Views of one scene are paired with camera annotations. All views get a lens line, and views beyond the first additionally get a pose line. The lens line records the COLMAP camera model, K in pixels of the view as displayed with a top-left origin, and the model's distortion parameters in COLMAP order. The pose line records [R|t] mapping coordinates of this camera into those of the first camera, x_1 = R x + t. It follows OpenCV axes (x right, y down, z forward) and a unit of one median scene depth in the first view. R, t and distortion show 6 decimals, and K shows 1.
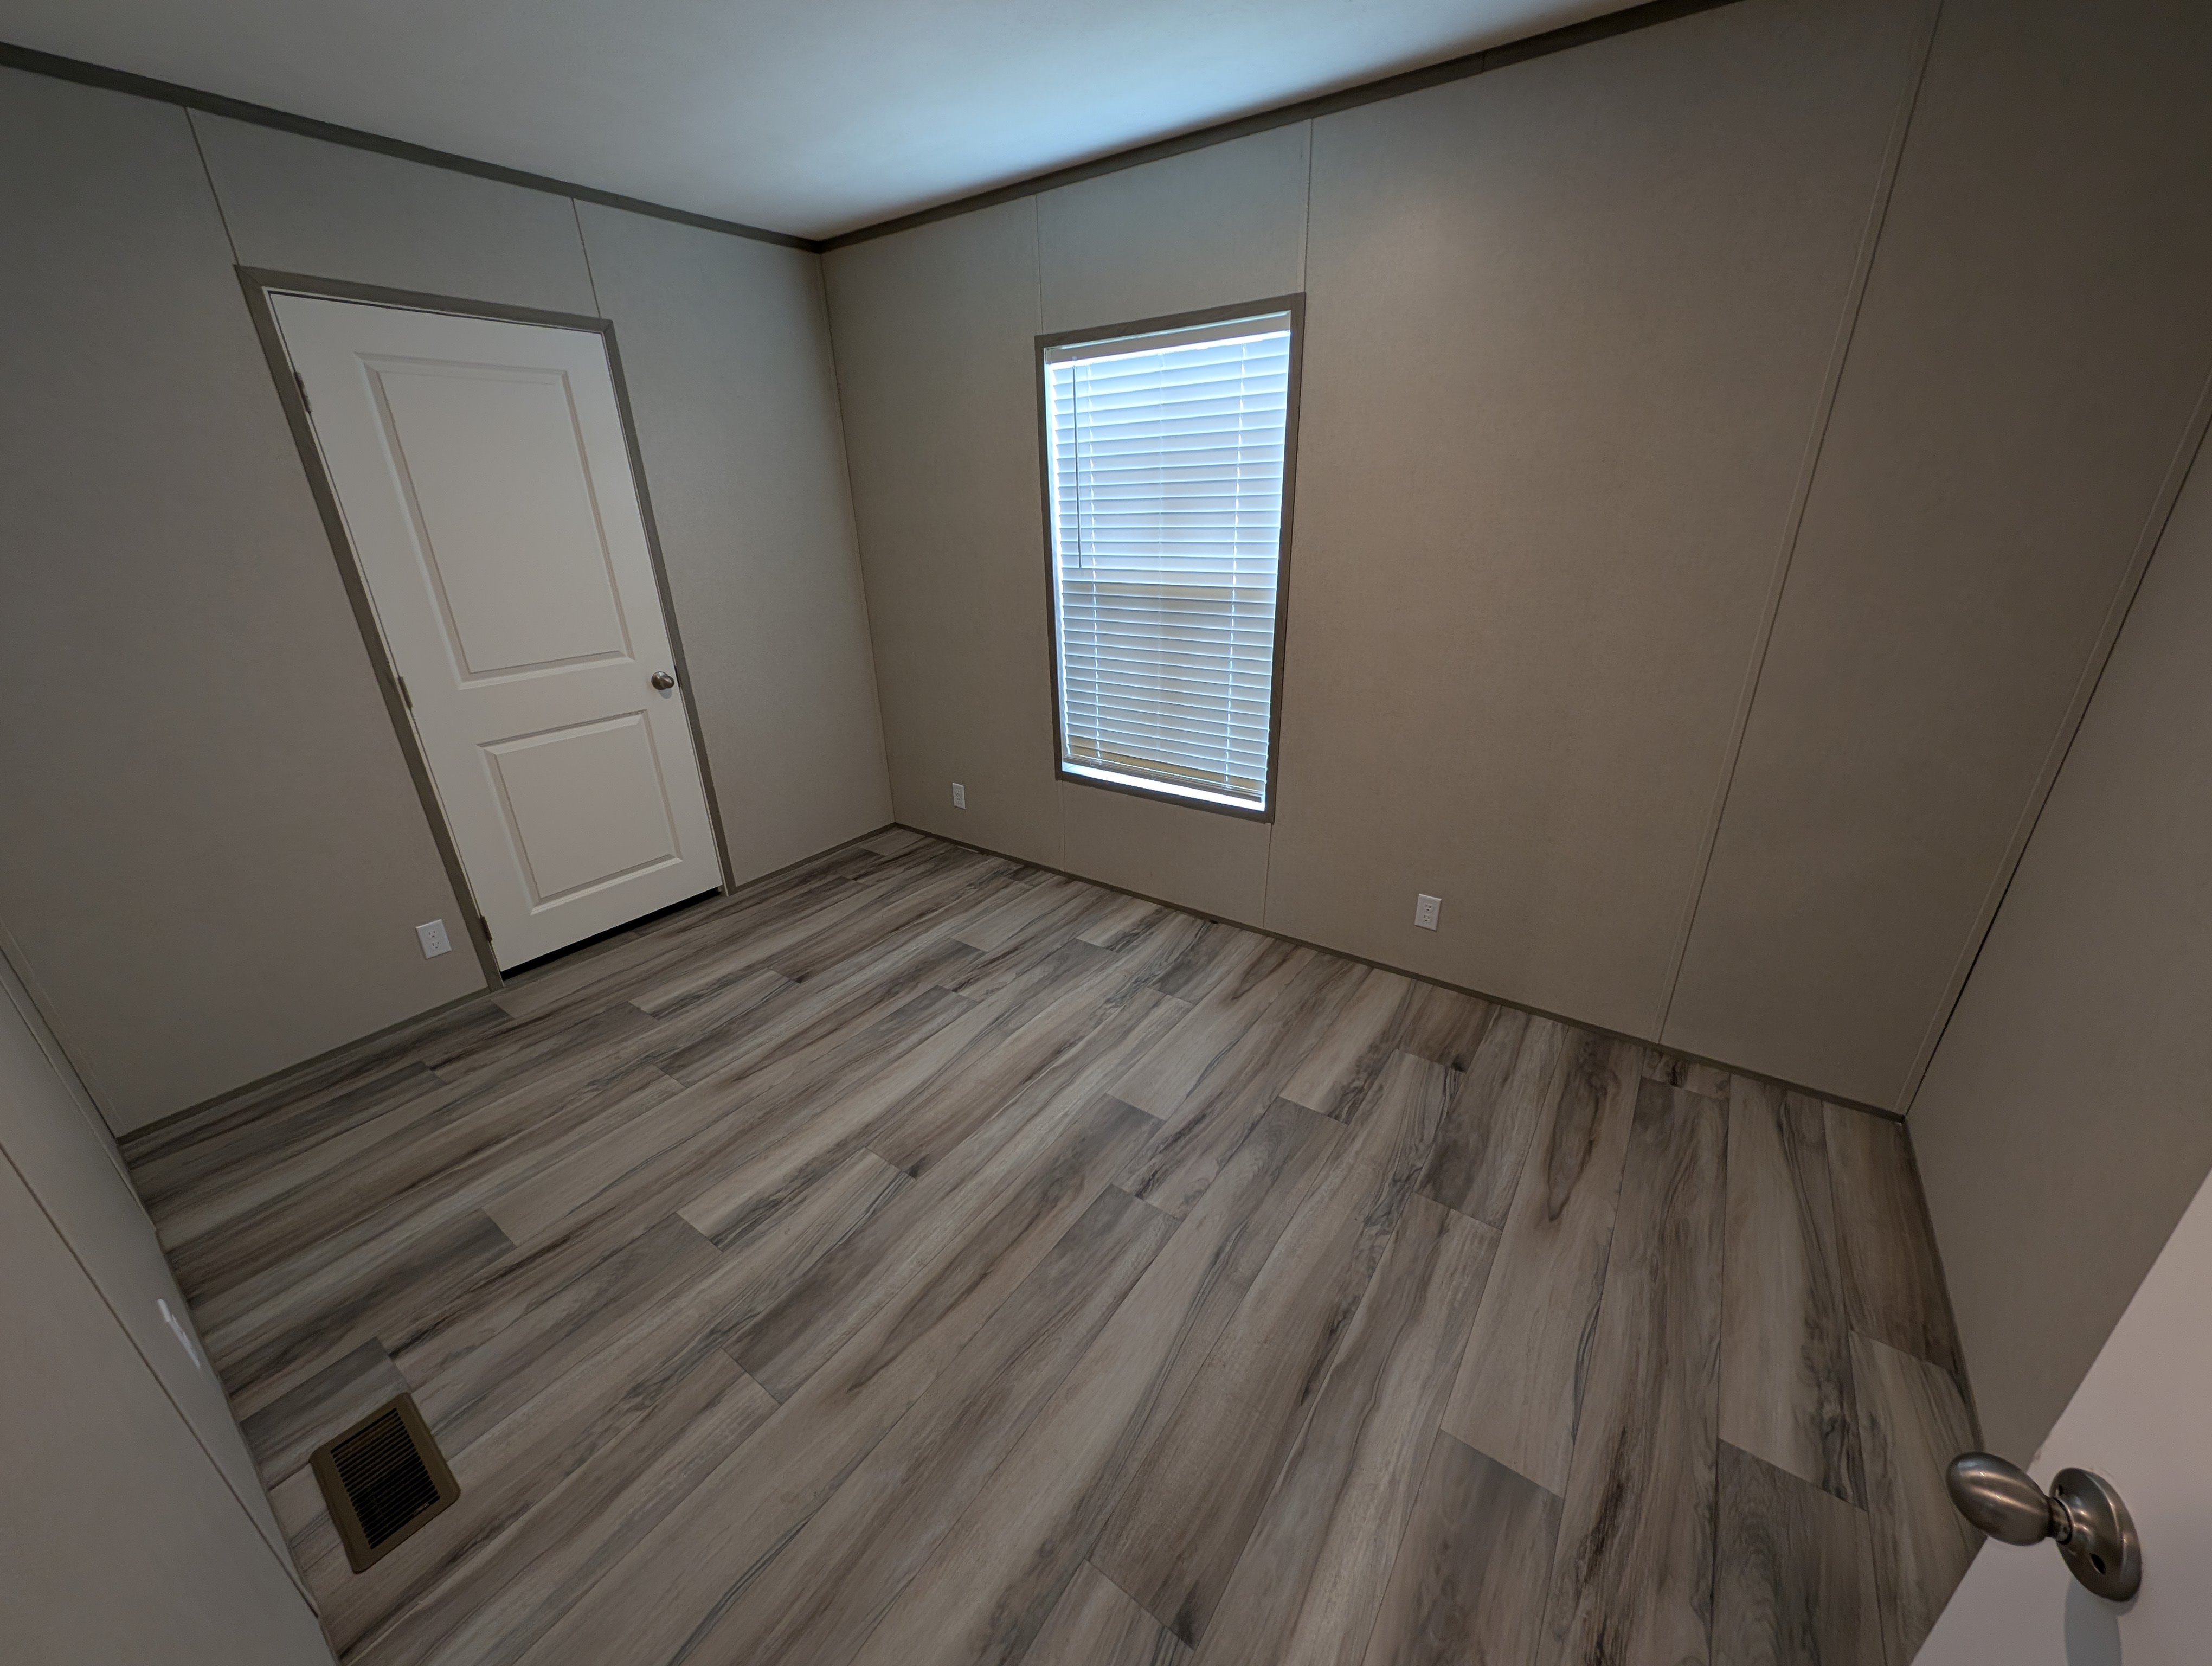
lens RADIAL K [[835.9, 0, 1106.1], [0, 835.9, 839.7], [0, 0, 1]] dist [0.023702, -0.016216]
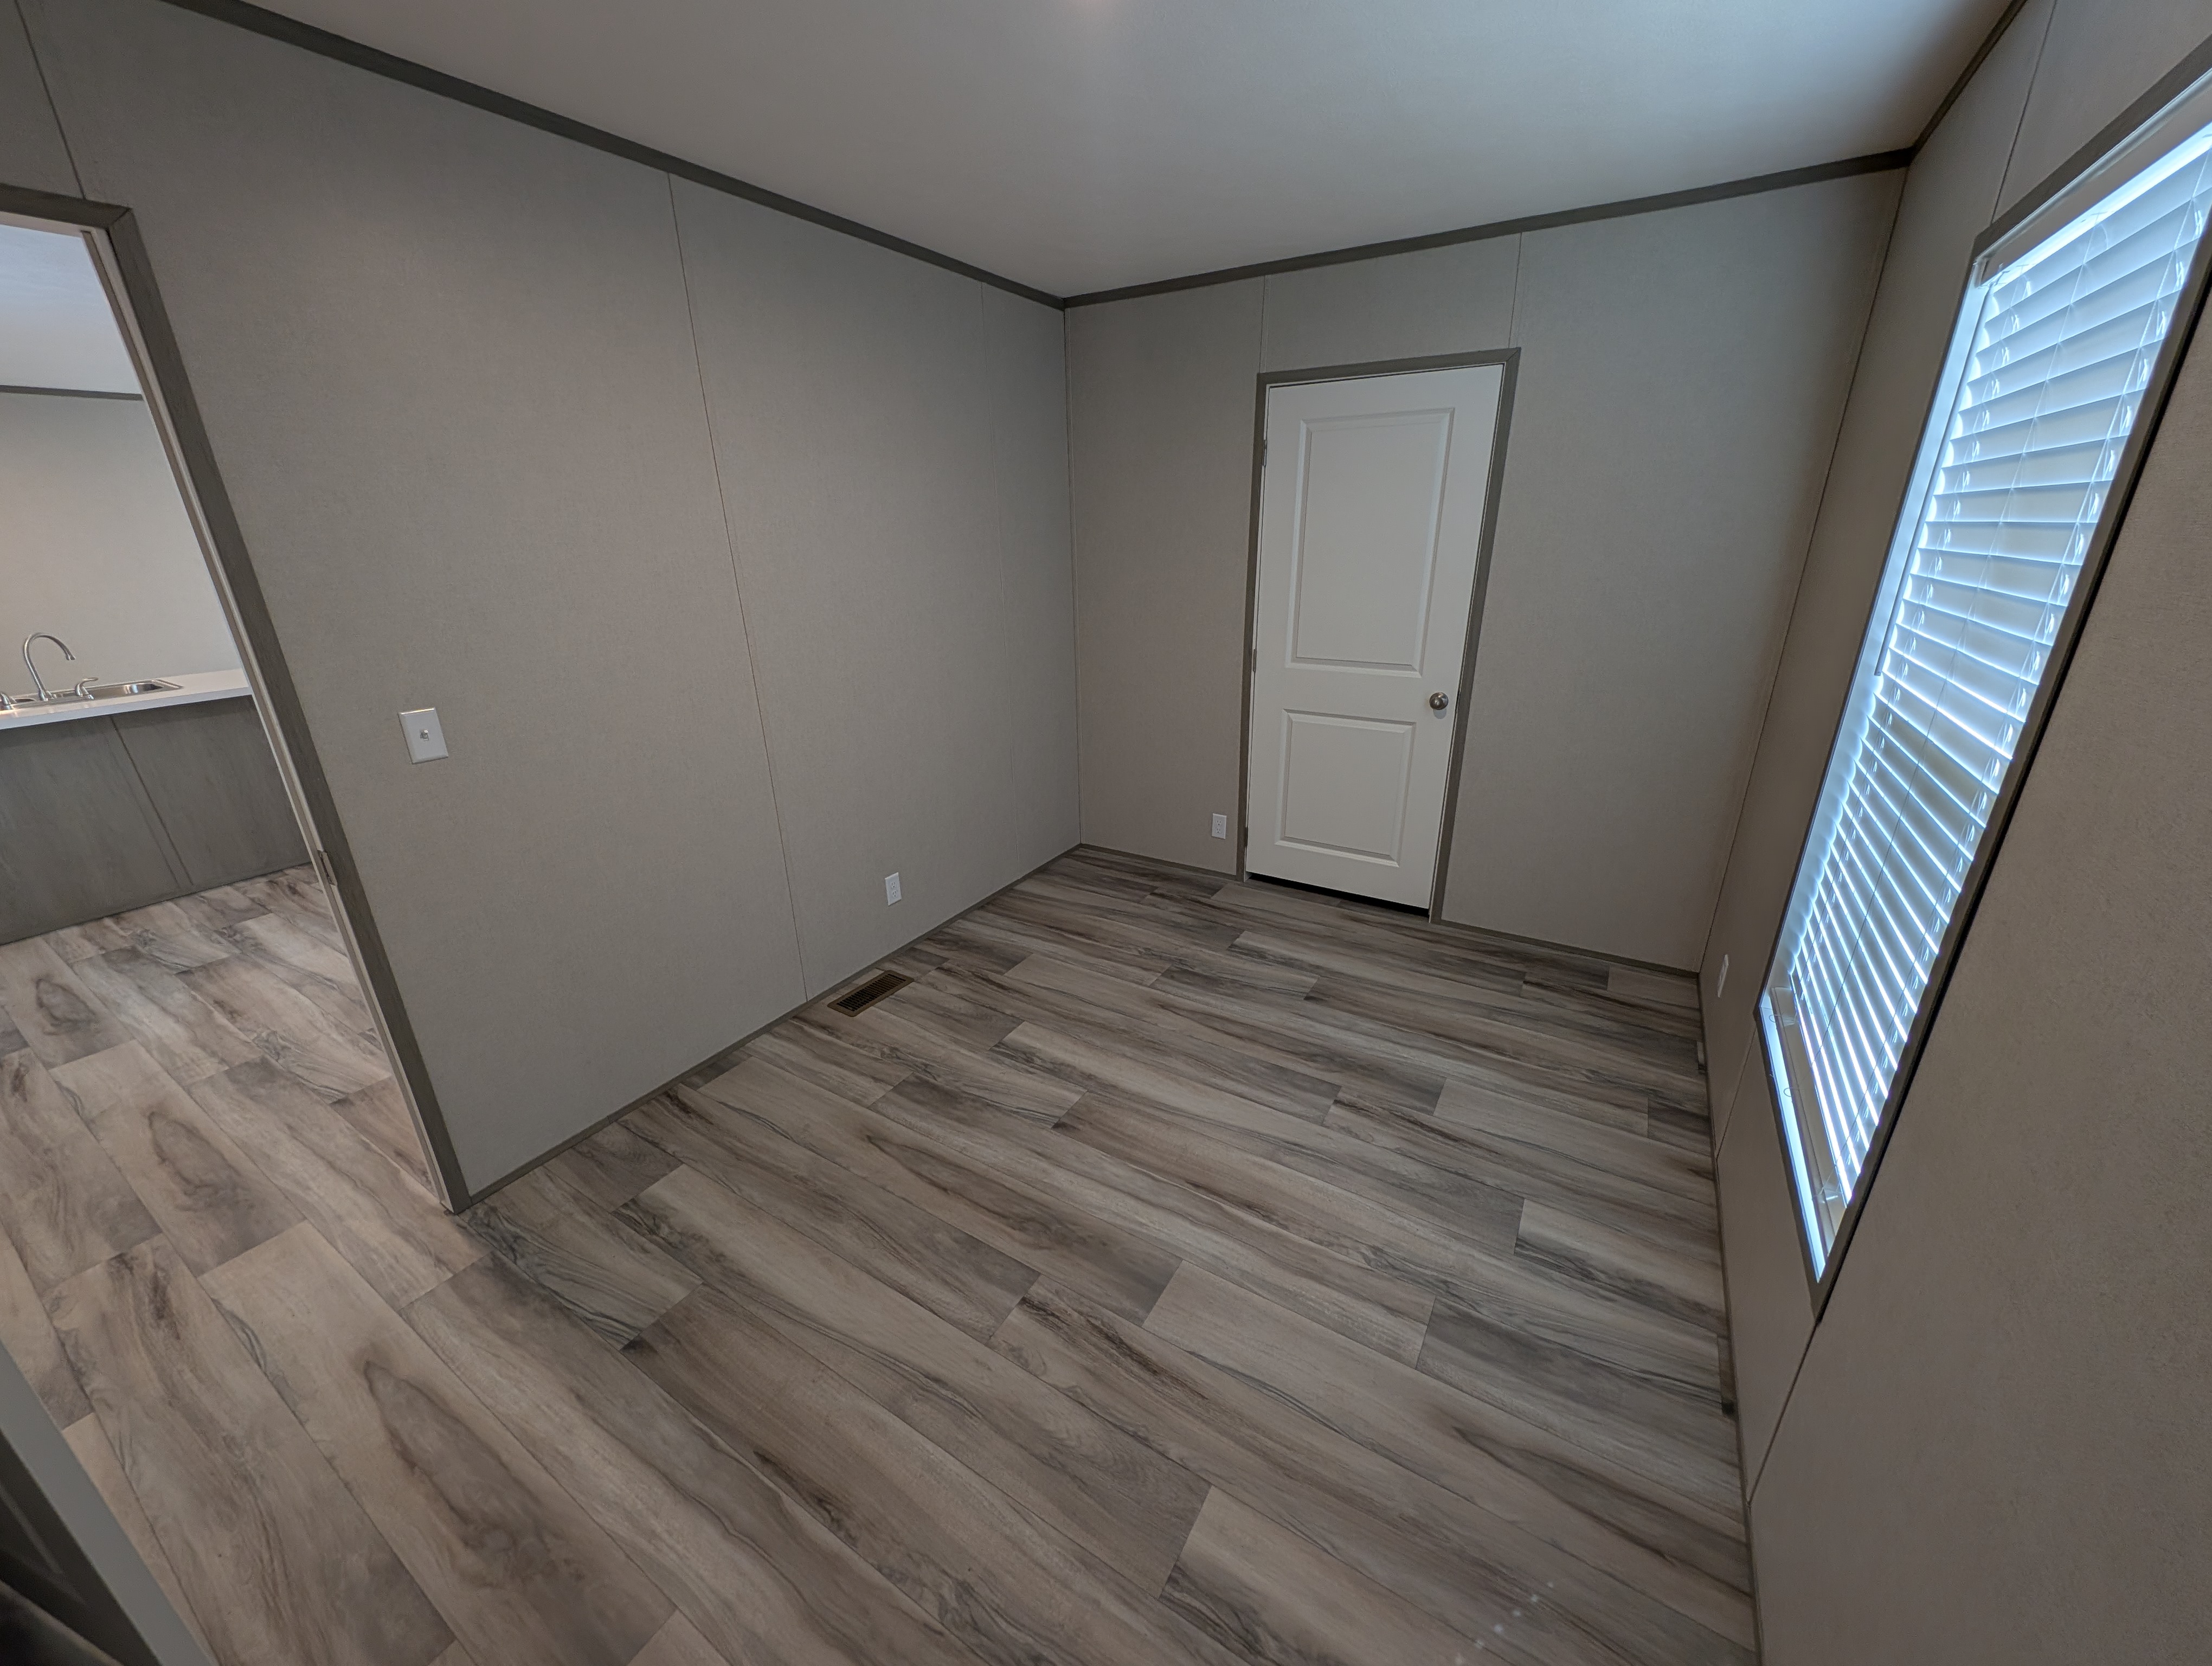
lens RADIAL K [[835.9, 0, 1106.1], [0, 835.9, 839.7], [0, 0, 1]] dist [0.023702, -0.016216]
pose [[0.057733, 0.375192, -0.925147, 0.639776], [-0.368459, 0.869276, 0.329540, -0.319769], [0.927850, 0.321854, 0.188429, 0.672972]]
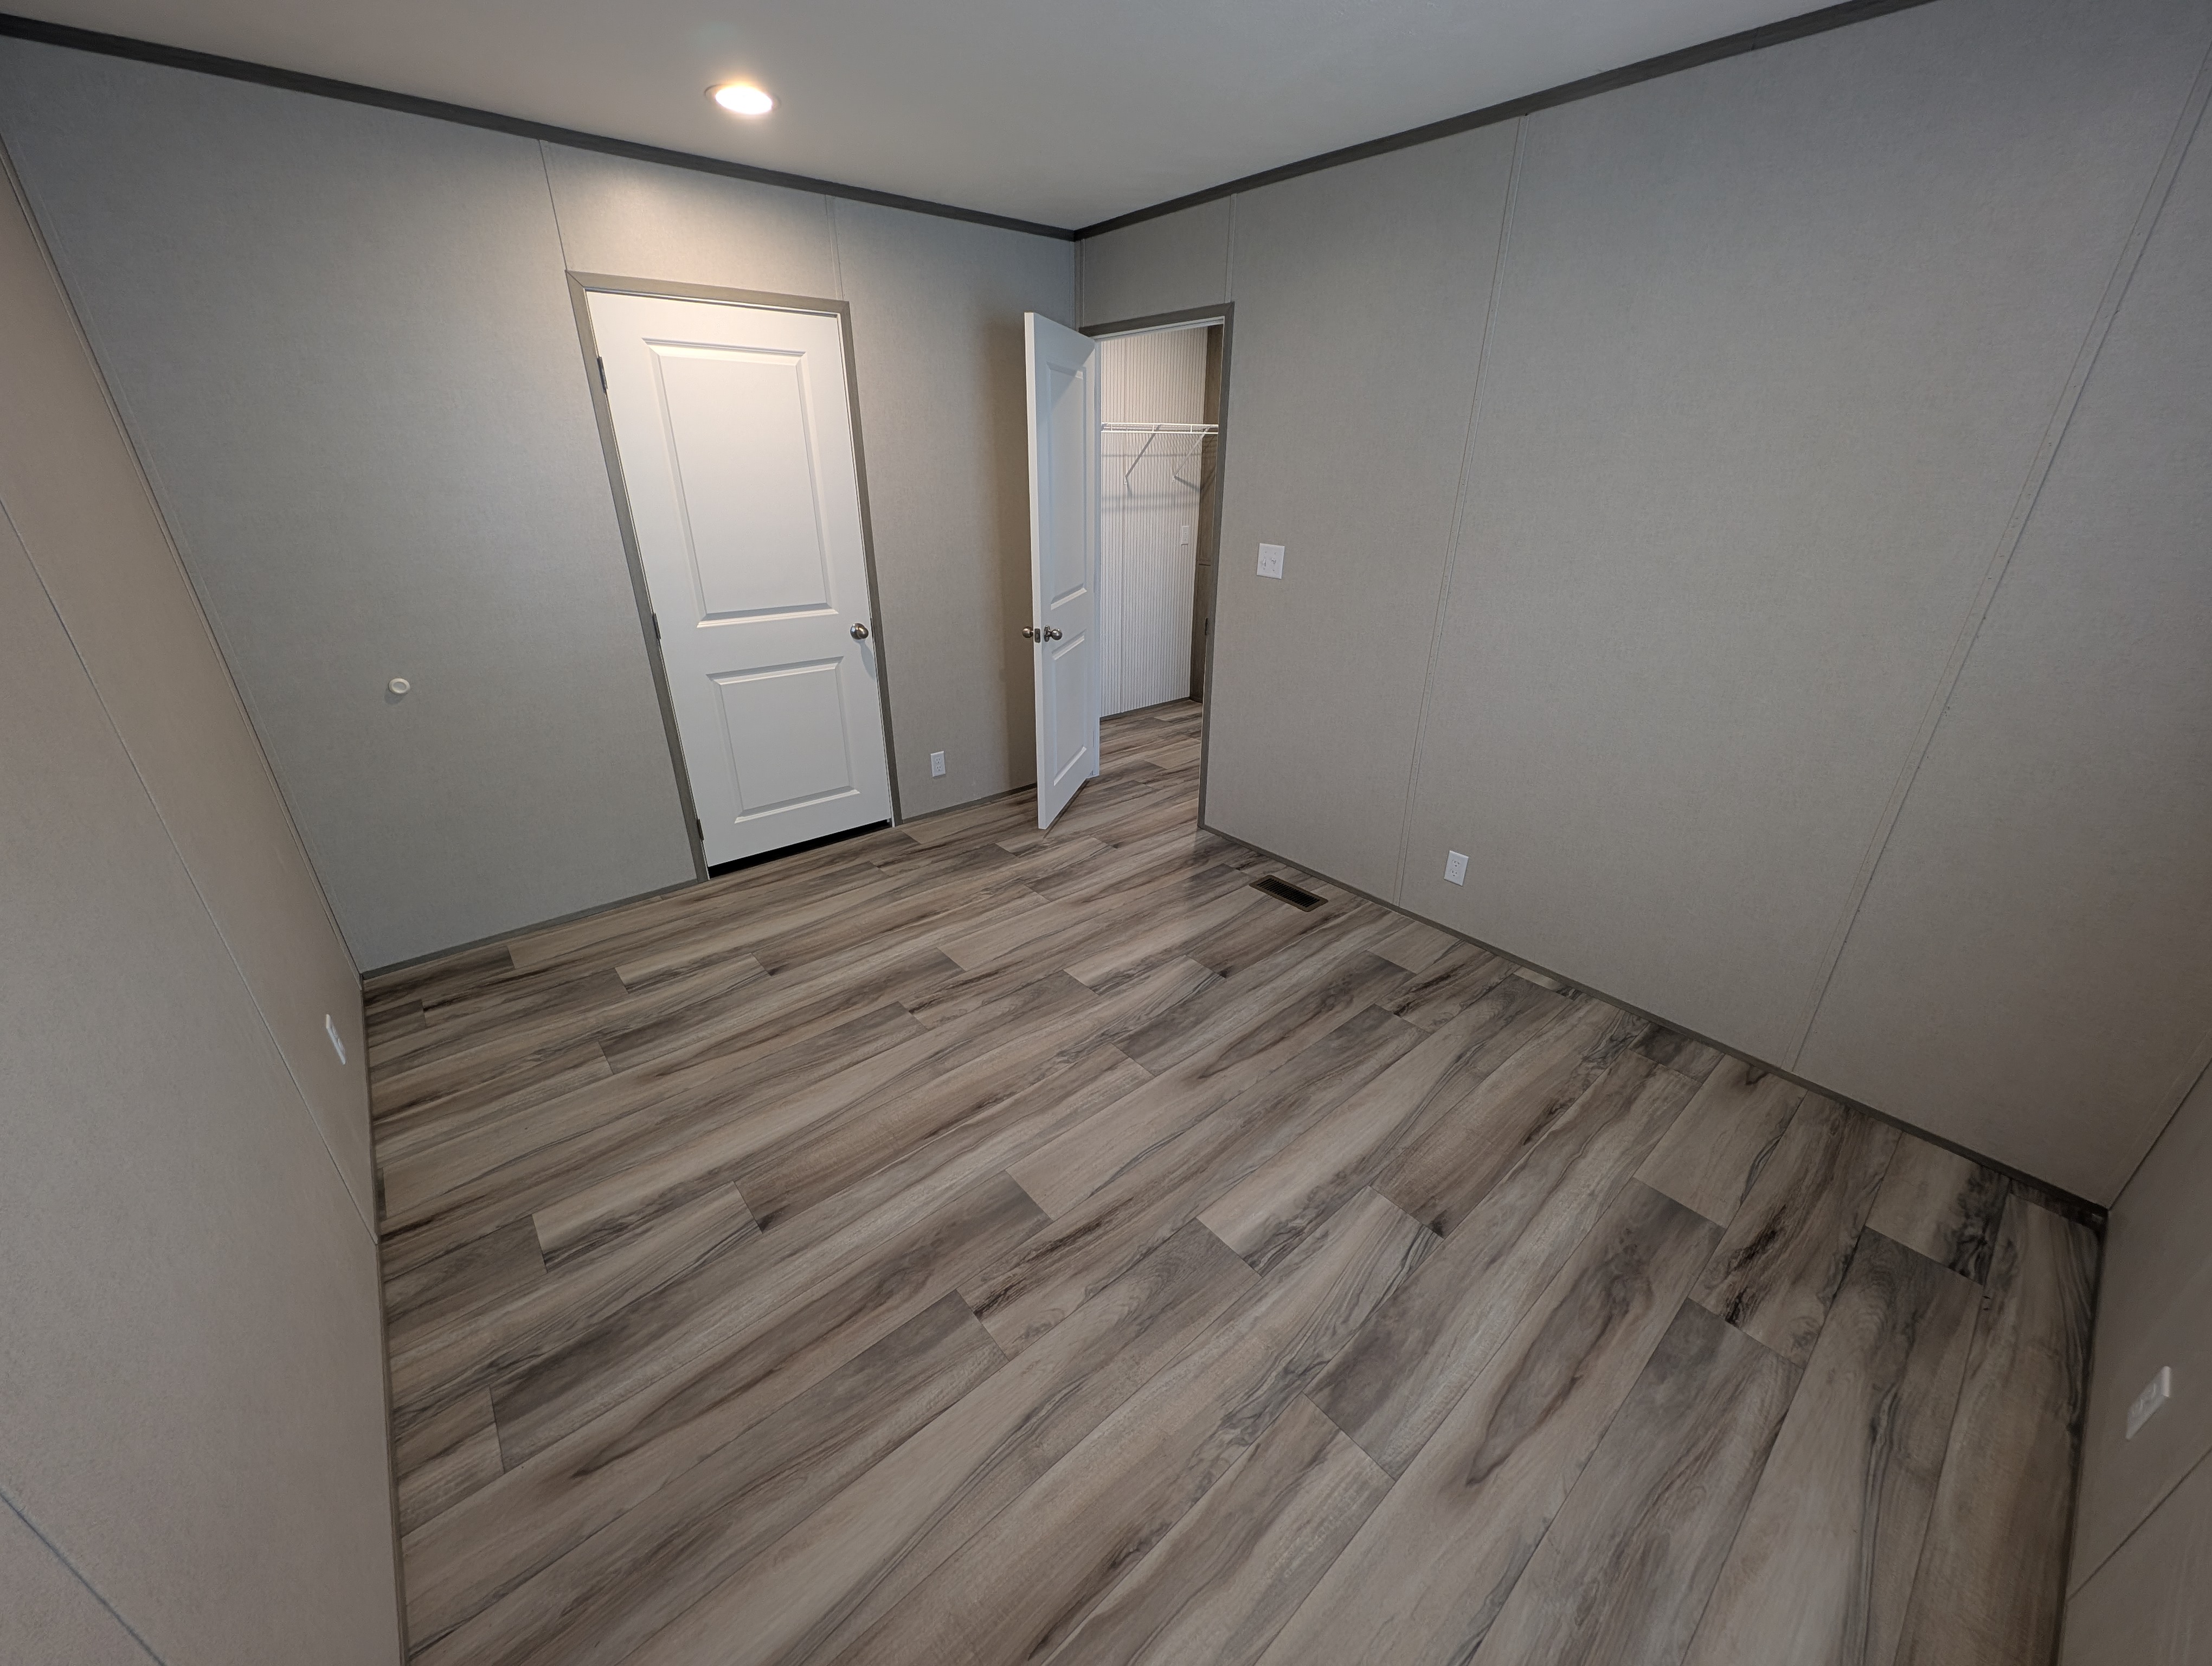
lens RADIAL K [[835.9, 0, 1106.1], [0, 835.9, 839.7], [0, 0, 1]] dist [0.023702, -0.016216]
pose [[0.967995, 0.124102, -0.218140, 0.265860], [-0.114690, 0.991859, 0.055338, -0.109544], [0.223231, -0.028549, 0.974347, 0.180764]]
